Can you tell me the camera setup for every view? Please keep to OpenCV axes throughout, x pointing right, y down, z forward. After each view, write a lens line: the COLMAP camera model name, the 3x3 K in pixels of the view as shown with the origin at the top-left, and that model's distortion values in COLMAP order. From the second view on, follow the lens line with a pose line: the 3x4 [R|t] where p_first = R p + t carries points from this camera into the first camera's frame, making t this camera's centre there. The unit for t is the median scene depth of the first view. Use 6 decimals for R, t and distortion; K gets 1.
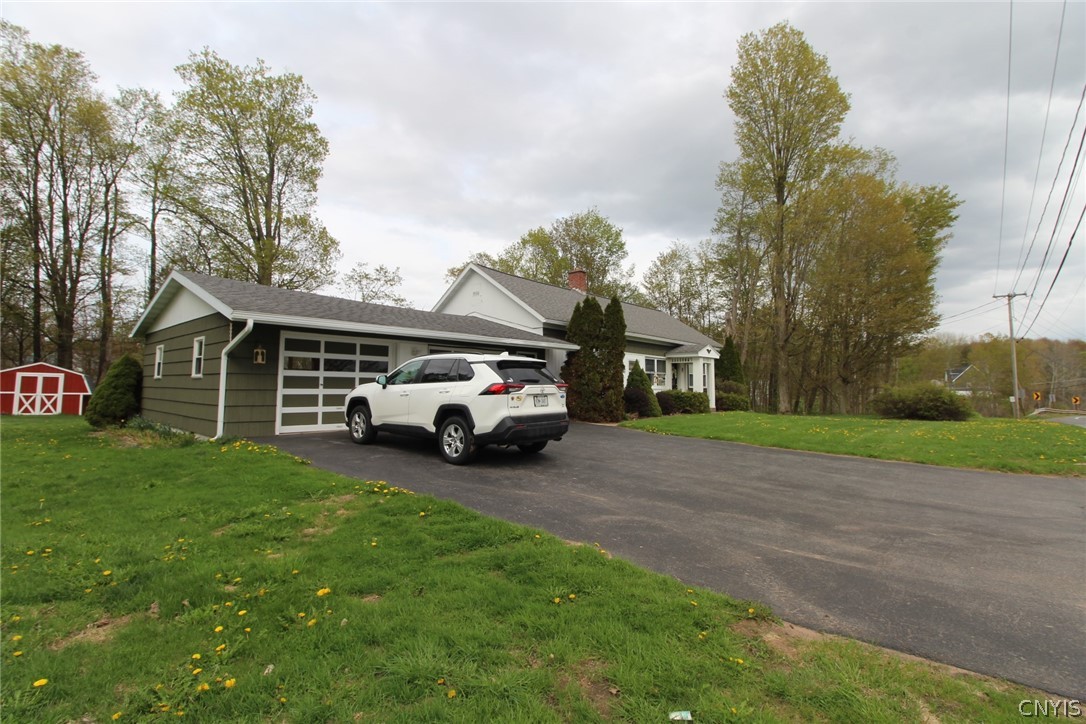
lens RADIAL K [[495.7, 0, 540.4], [0, 495.7, 348.6], [0, 0, 1]] dist [-0.000681, -0.012189]
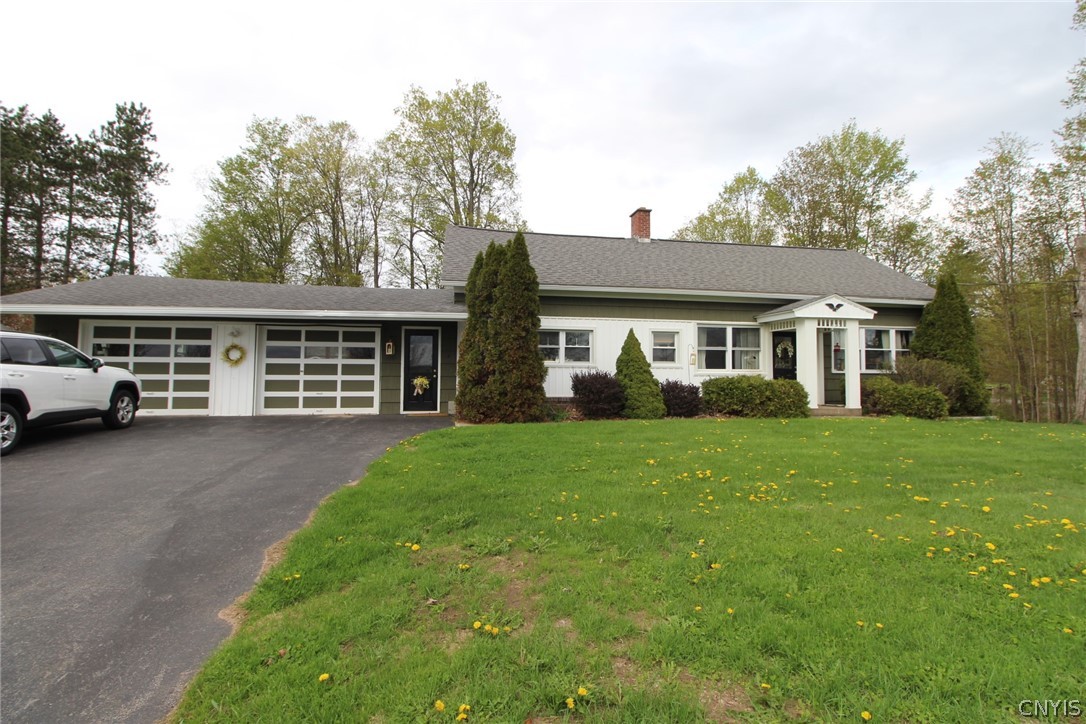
lens RADIAL K [[495.7, 0, 546.1], [0, 495.7, 345.7], [0, 0, 1]] dist [-0.000681, -0.012189]
pose [[0.790849, -0.037213, -0.610878, 0.345456], [0.050087, 0.998737, 0.004003, 0.025164], [0.609958, -0.033763, 0.791714, 0.295310]]
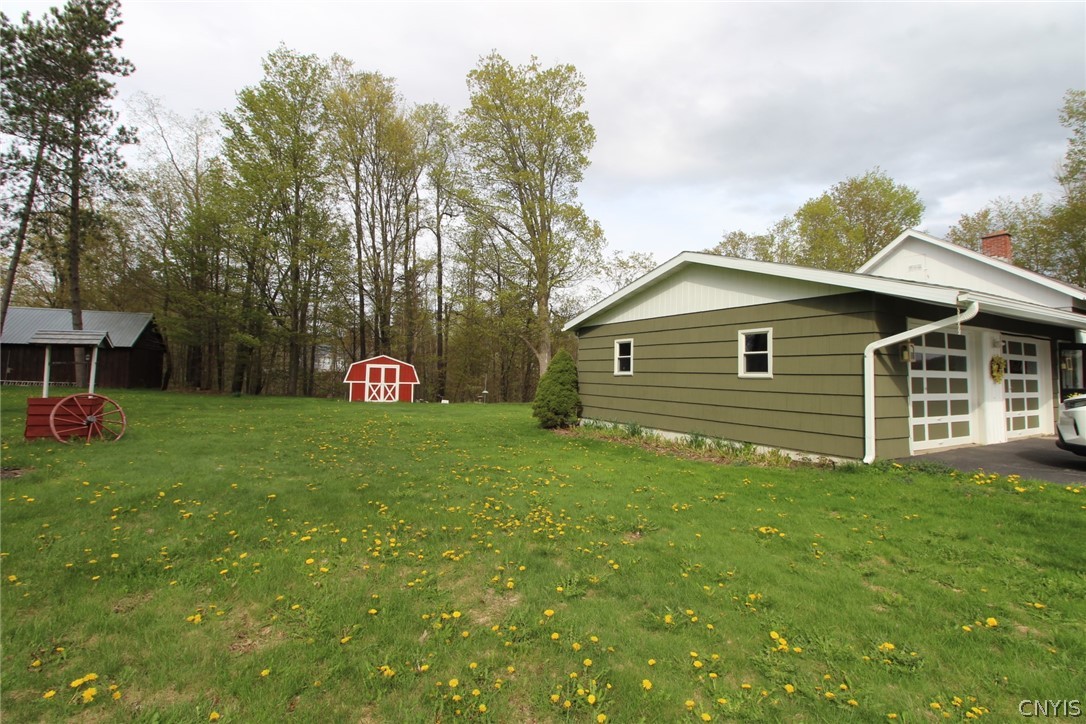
lens RADIAL K [[495.7, 0, 547.6], [0, 495.7, 343.0], [0, 0, 1]] dist [-0.000681, -0.012189]
pose [[0.948279, -0.012234, -0.317202, -0.306797], [0.016451, 0.999808, 0.010619, -0.005528], [0.317012, -0.015288, 0.948298, 0.043279]]
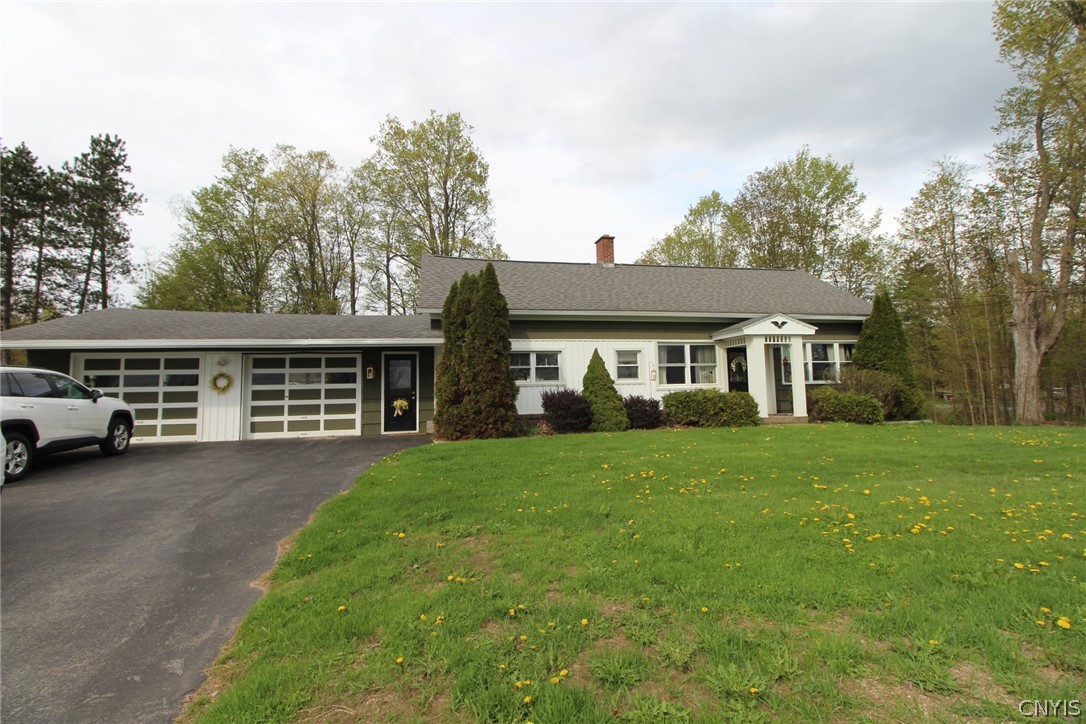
lens RADIAL K [[495.7, 0, 544.3], [0, 495.7, 343.1], [0, 0, 1]] dist [-0.000681, -0.012189]
pose [[0.812908, -0.083071, -0.576437, 0.372406], [0.075593, 0.996452, -0.036997, 0.024080], [0.577465, -0.013500, 0.816304, 0.271939]]
